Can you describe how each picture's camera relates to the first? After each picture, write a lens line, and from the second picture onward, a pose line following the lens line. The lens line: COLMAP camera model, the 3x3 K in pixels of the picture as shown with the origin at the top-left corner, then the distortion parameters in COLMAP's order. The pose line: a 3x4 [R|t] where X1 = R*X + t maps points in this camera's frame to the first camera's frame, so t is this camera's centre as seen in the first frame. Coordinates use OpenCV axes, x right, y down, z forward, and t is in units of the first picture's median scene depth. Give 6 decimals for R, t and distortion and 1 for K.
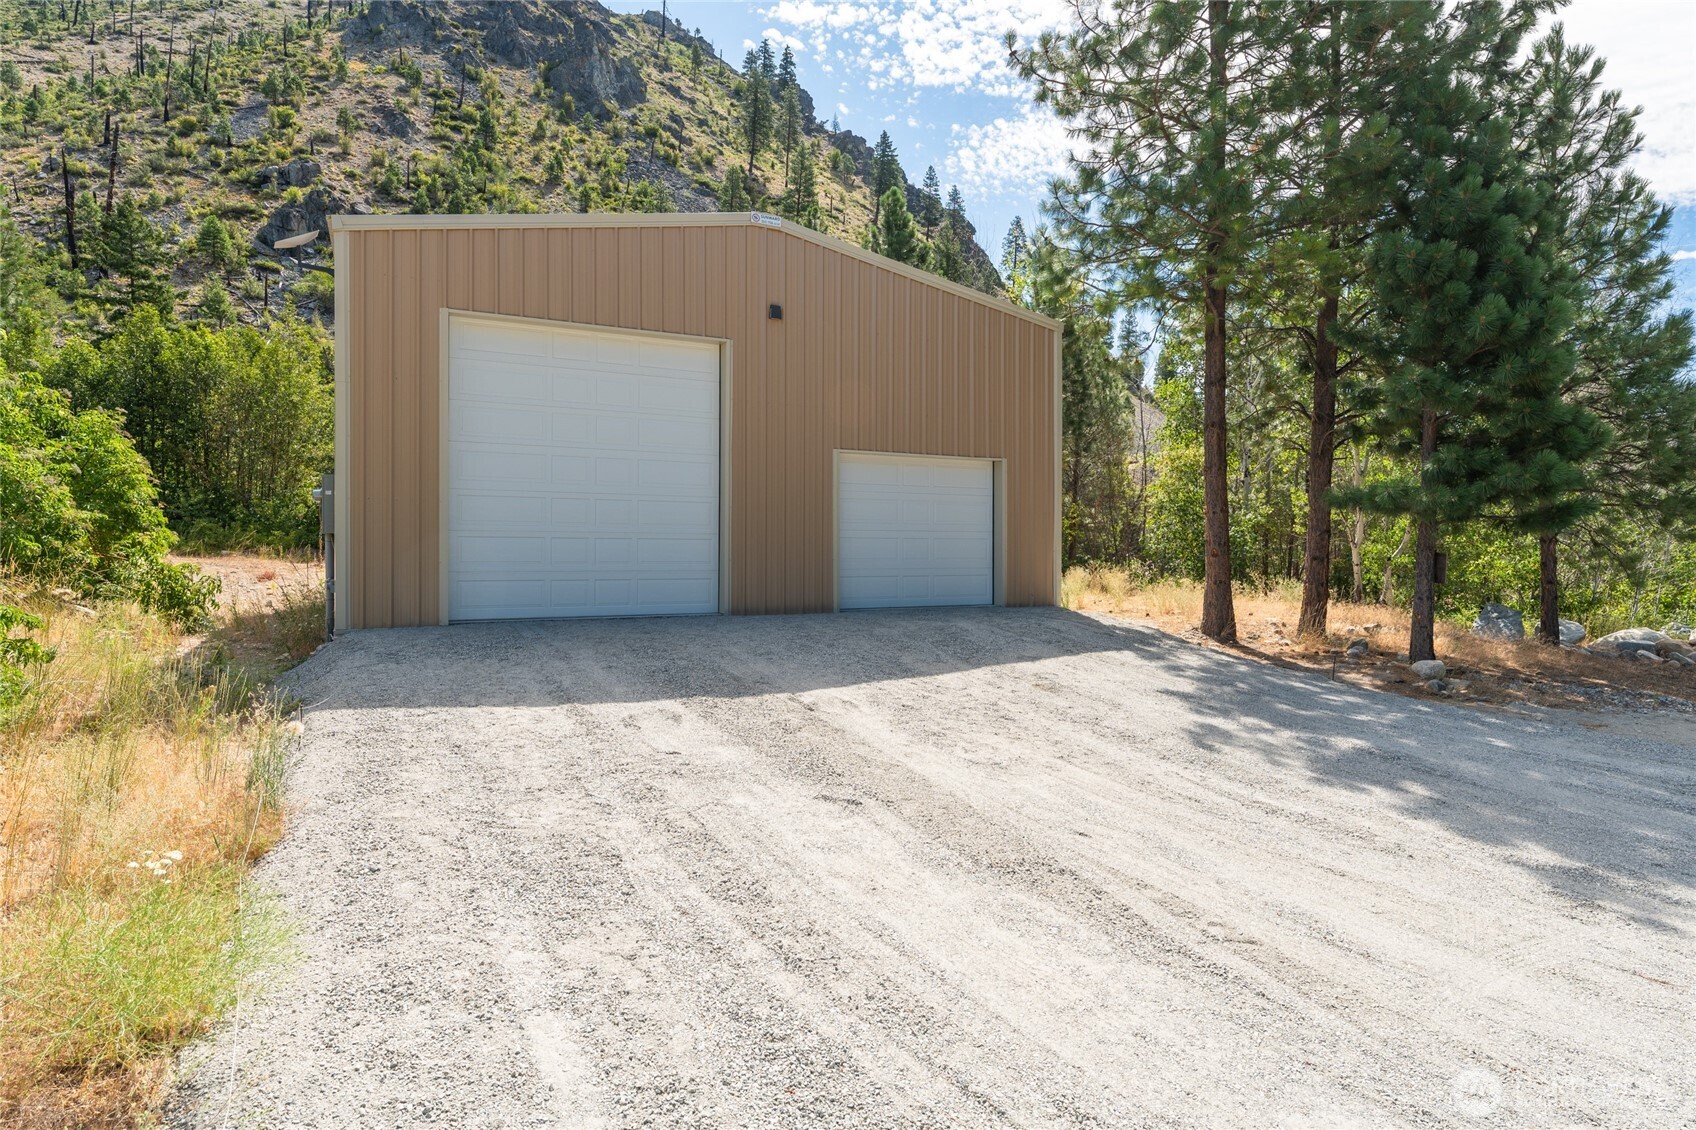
lens RADIAL K [[950.8, 0, 879.4], [0, 950.8, 549.9], [0, 0, 1]] dist [-0.006390, 0.001933]
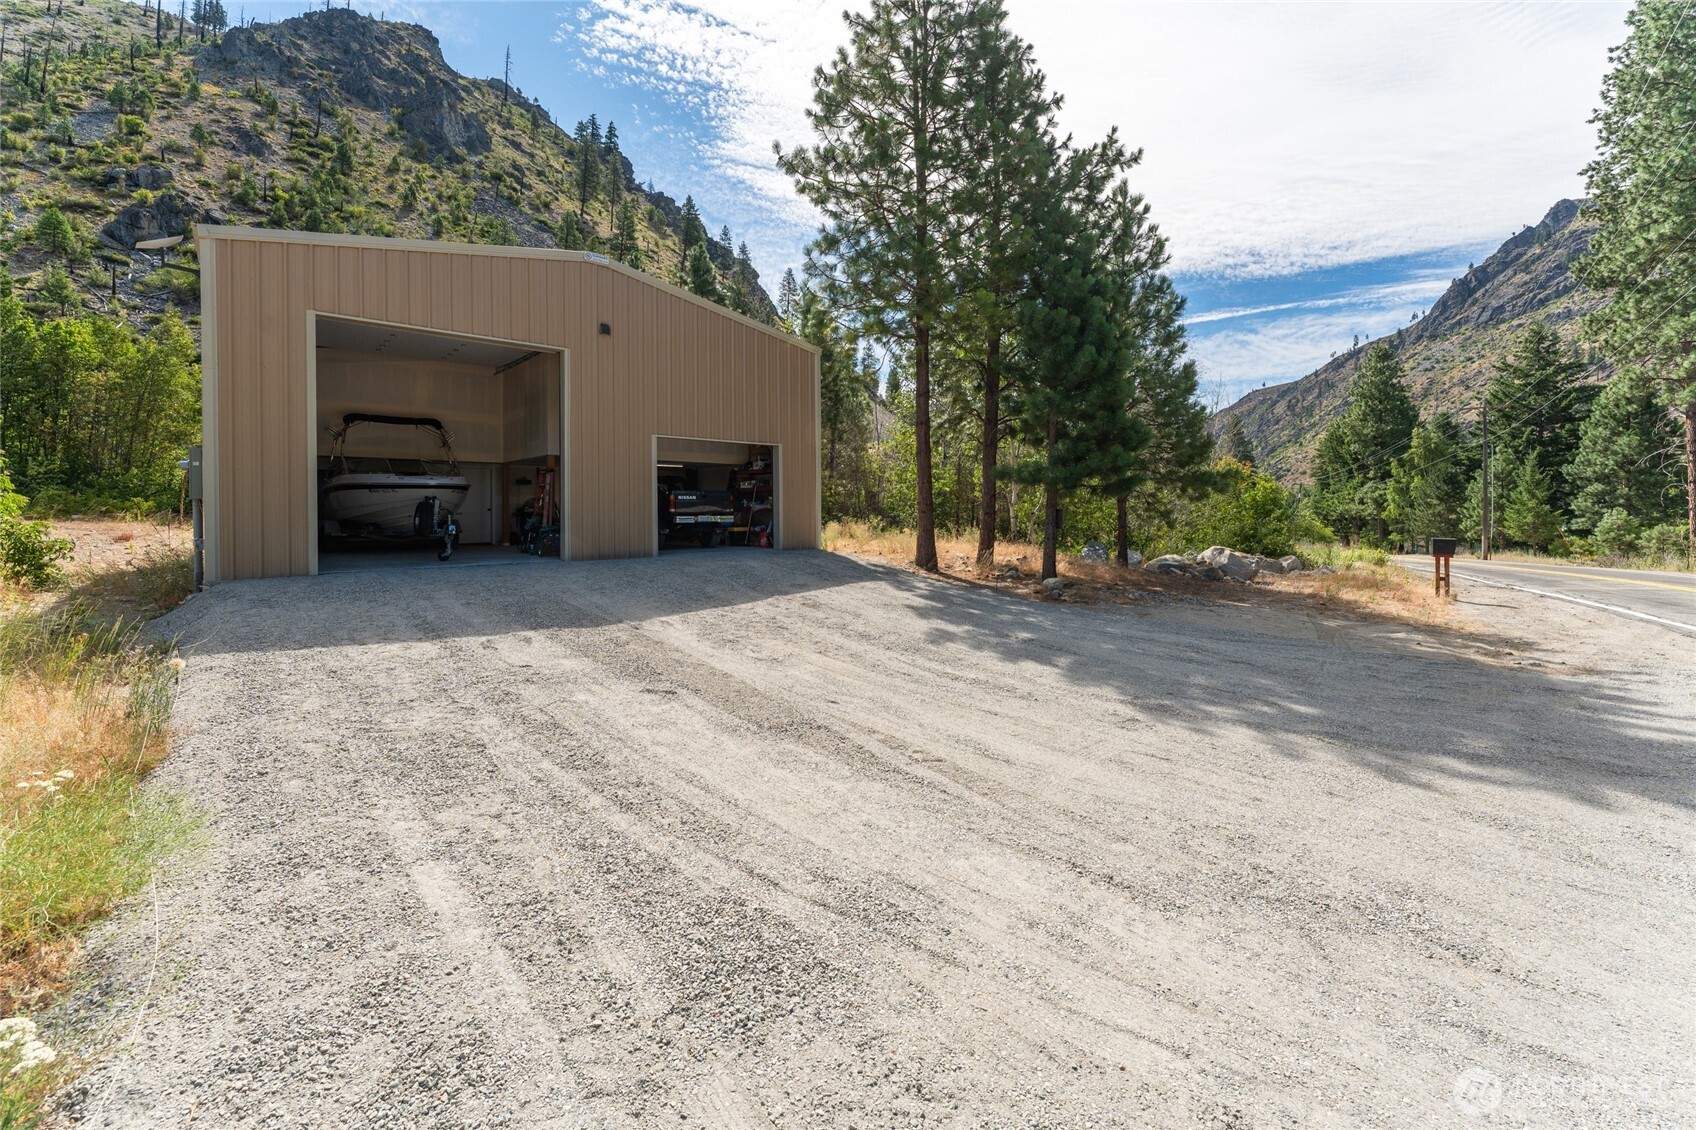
lens RADIAL K [[691.5, 0, 870.2], [0, 691.5, 512.6], [0, 0, 1]] dist [-0.002598, -0.000543]
pose [[0.967081, -0.008323, 0.254333, 0.000075], [0.007359, 0.999962, 0.004743, 0.000555], [-0.254363, -0.002715, 0.967105, -0.009020]]
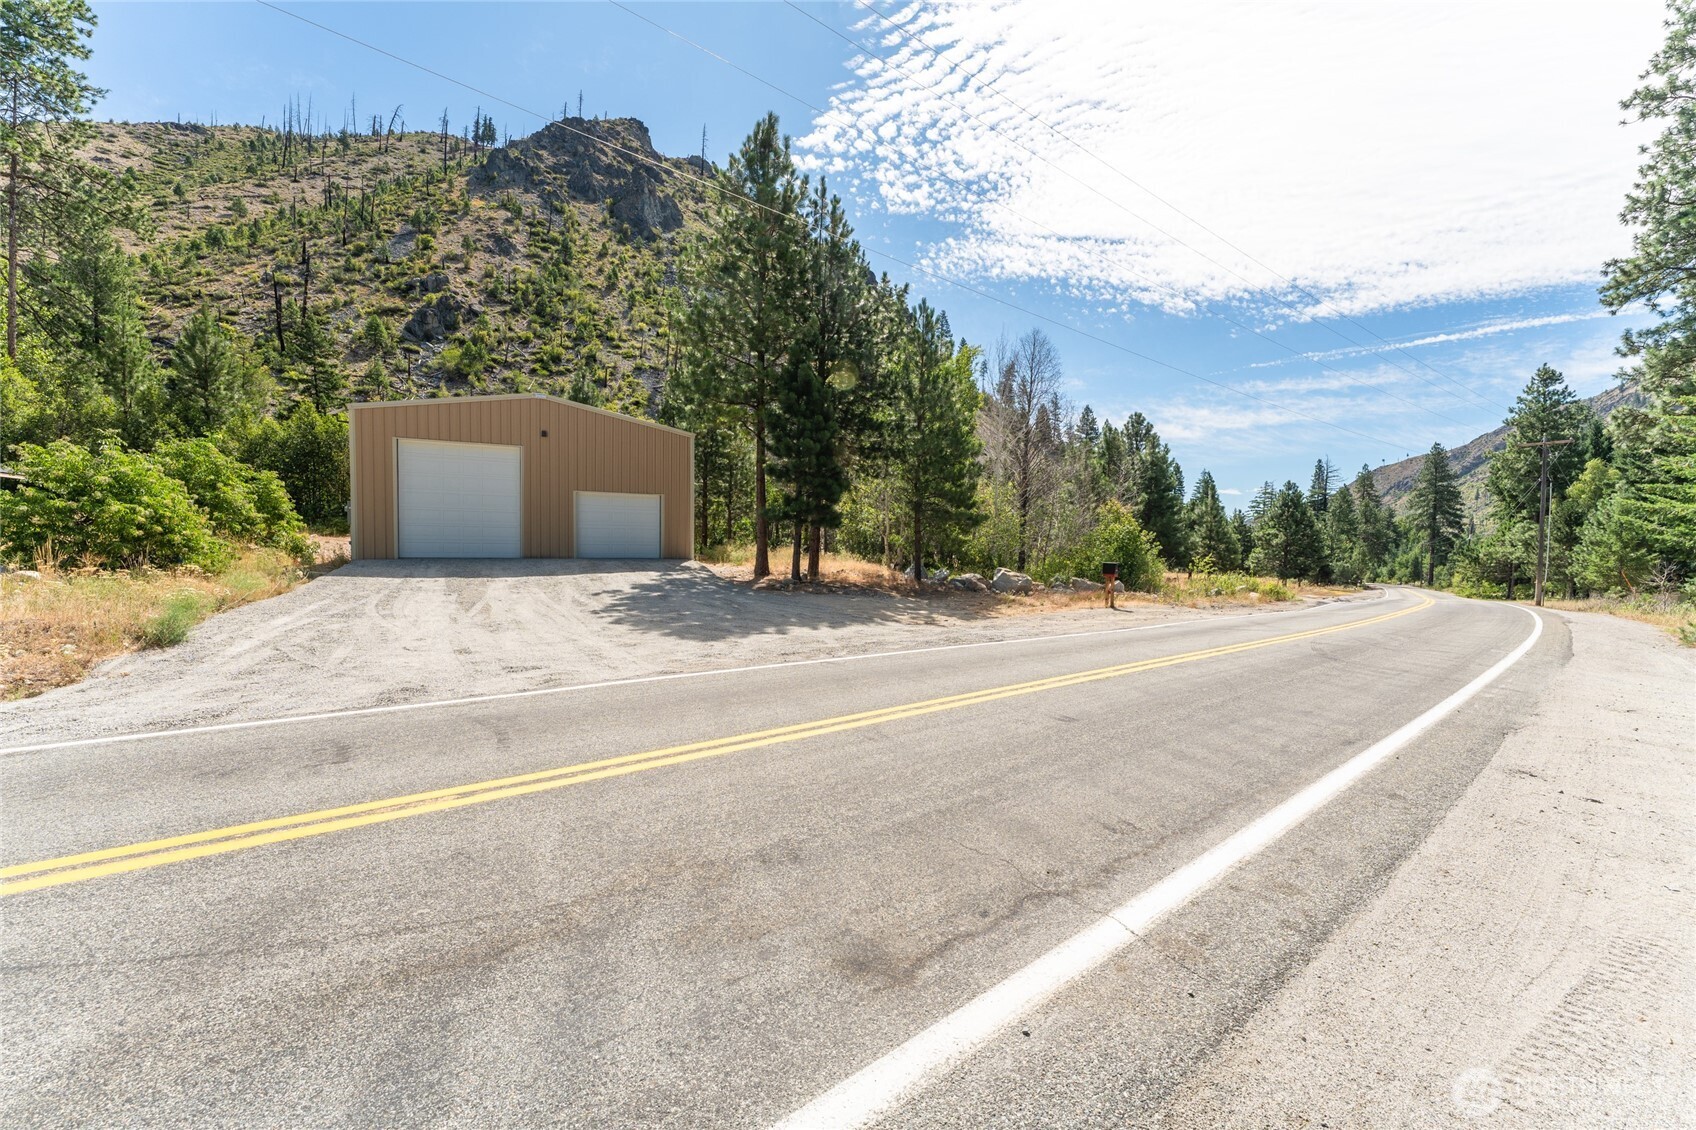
lens RADIAL K [[691.5, 0, 873.6], [0, 691.5, 571.4], [0, 0, 1]] dist [-0.002598, -0.000543]
pose [[0.999926, 0.009848, -0.007103, 0.351789], [-0.009563, 0.999188, 0.039129, 0.011021], [0.007482, -0.039058, 0.999209, -0.360405]]
